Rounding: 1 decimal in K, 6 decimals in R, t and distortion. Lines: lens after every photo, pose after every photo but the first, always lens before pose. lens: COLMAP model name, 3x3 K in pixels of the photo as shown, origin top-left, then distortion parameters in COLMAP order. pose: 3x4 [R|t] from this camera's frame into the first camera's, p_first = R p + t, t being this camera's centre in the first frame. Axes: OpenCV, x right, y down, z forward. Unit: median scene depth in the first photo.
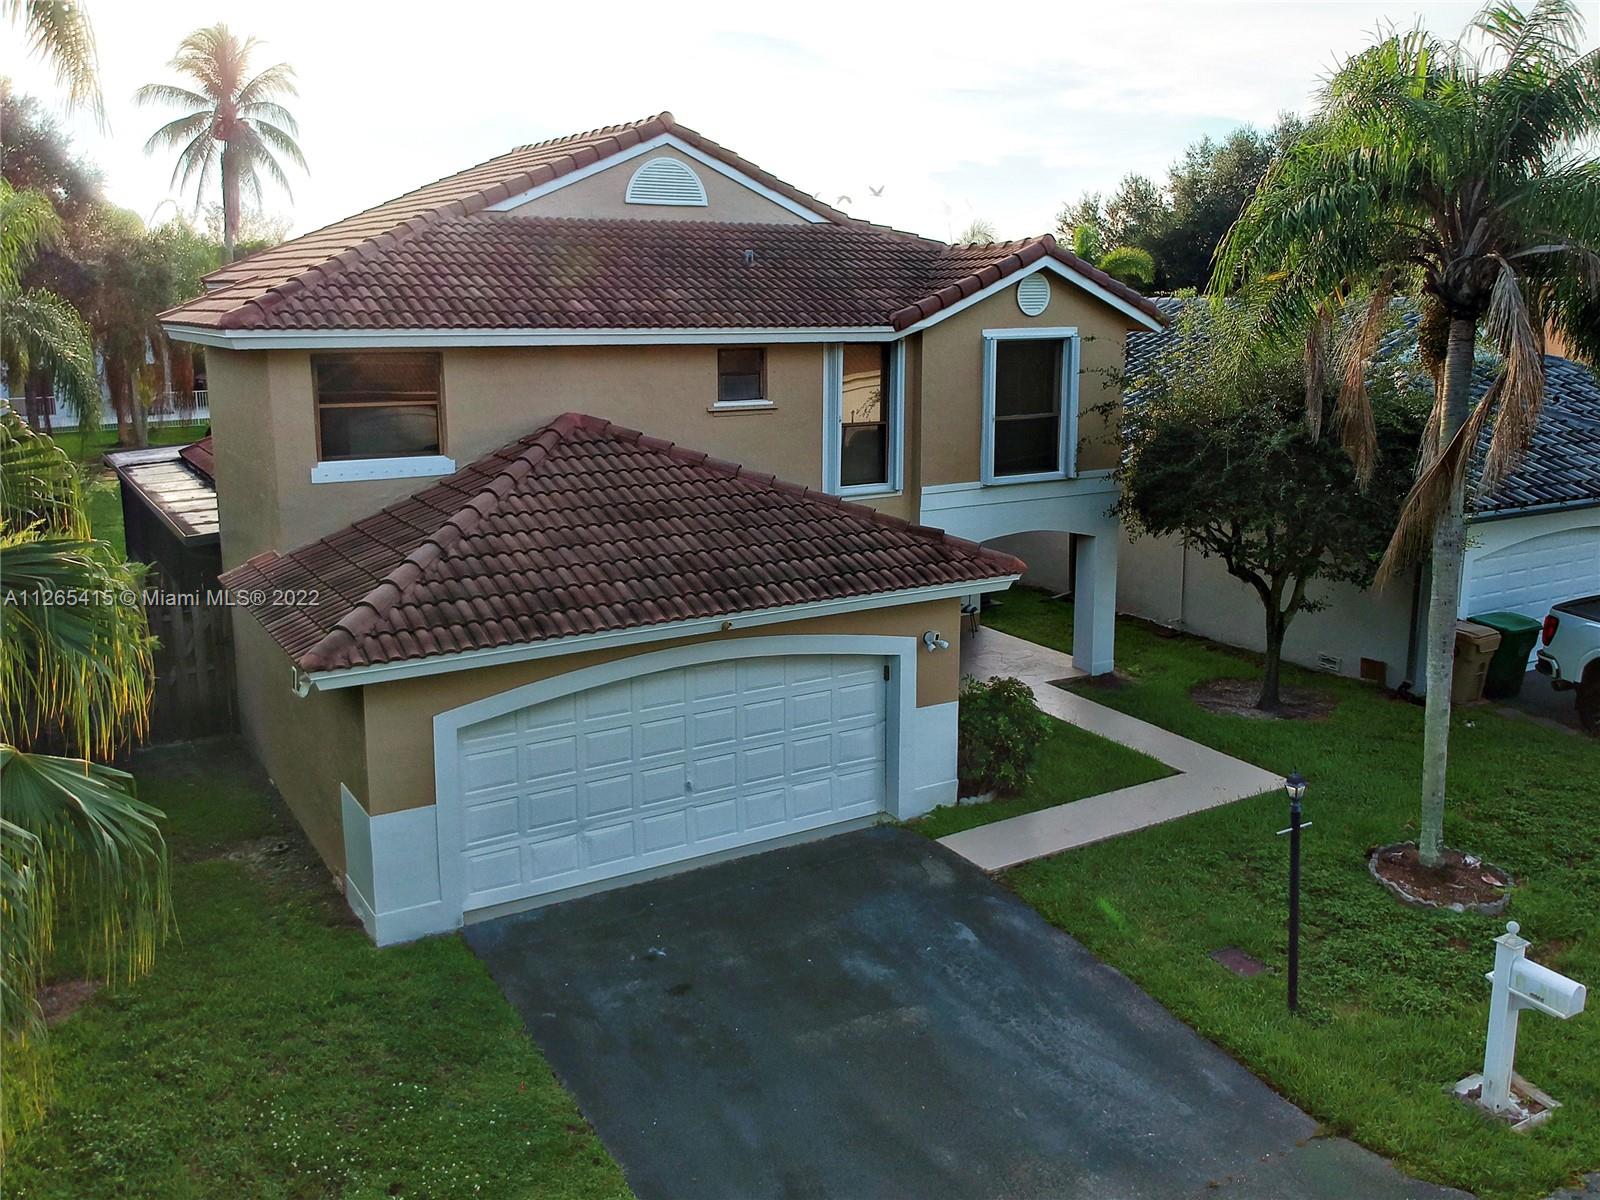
lens RADIAL K [[1160.4, 0, 795.4], [0, 1160.4, 561.9], [0, 0, 1]] dist [0.137877, -0.316329]
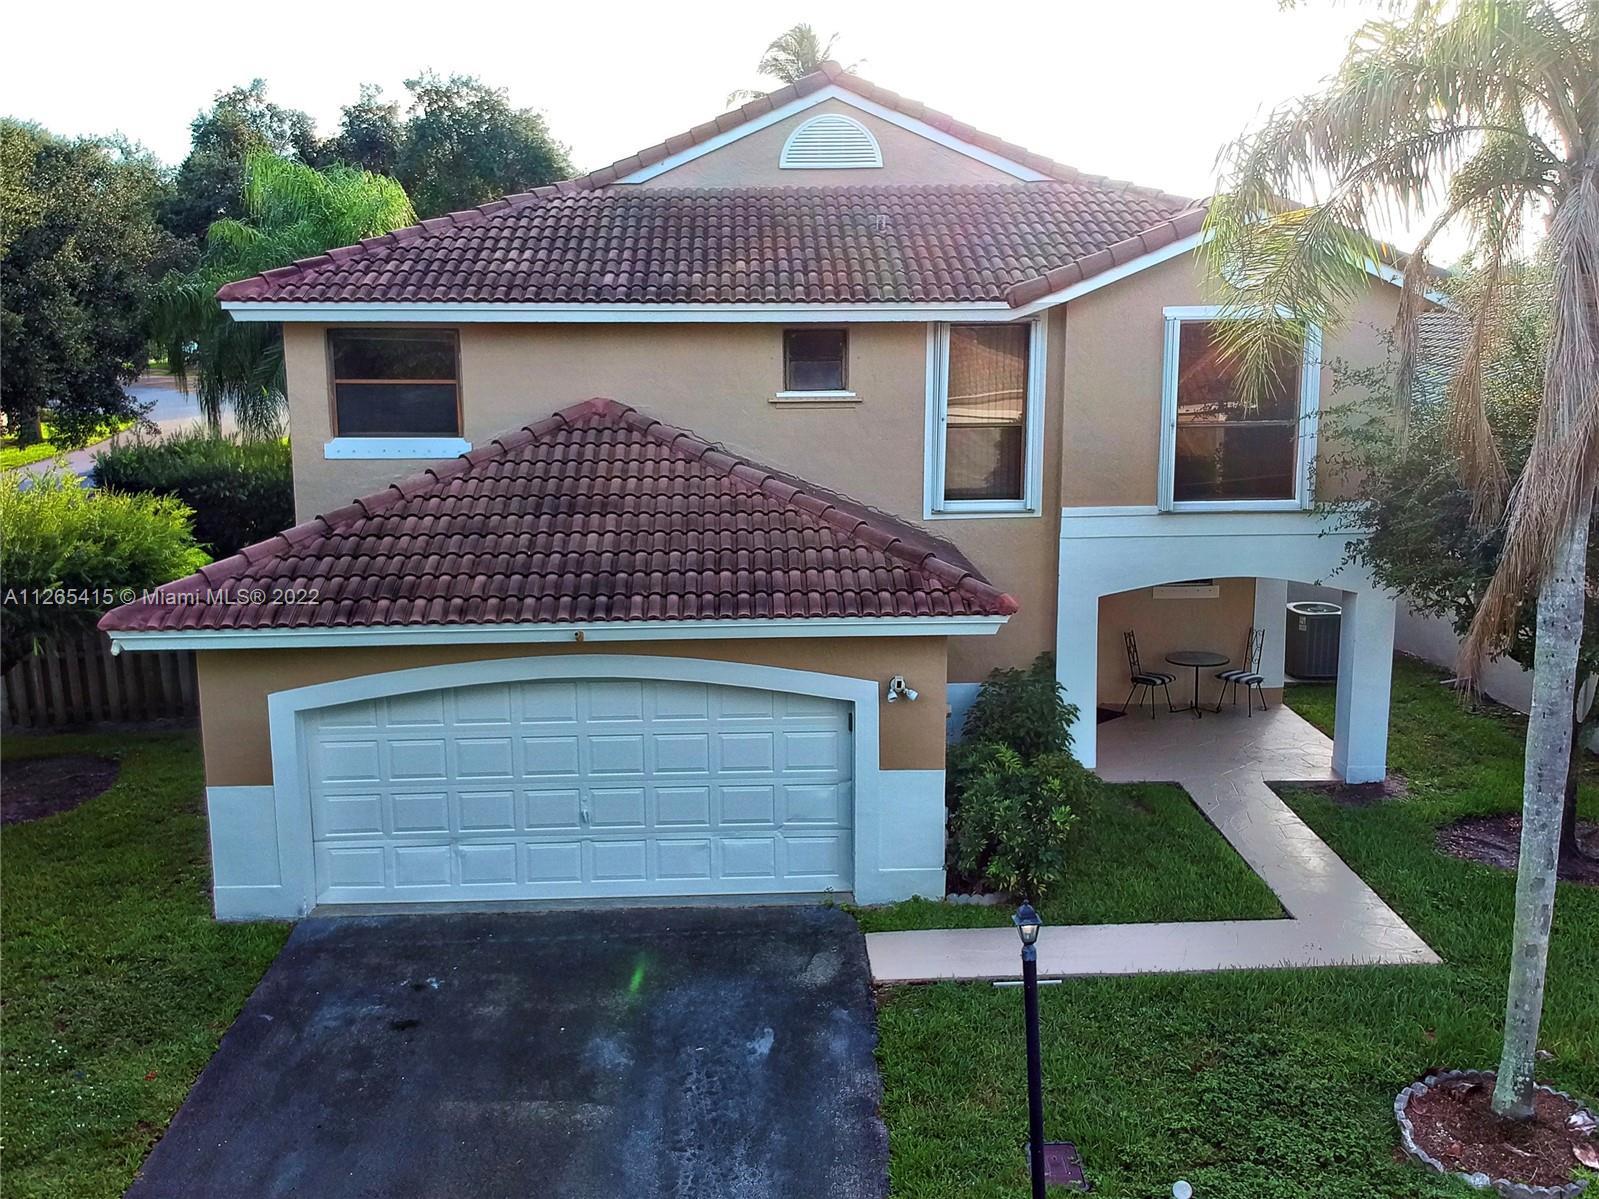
lens RADIAL K [[1301.5, 0, 740.5], [0, 1301.5, 596.5], [0, 0, 1]] dist [0.110686, -0.218575]
pose [[0.903417, 0.088896, -0.419445, 0.380158], [-0.087880, 0.995893, 0.021787, -0.005408], [0.419659, 0.017179, 0.907519, 0.134221]]
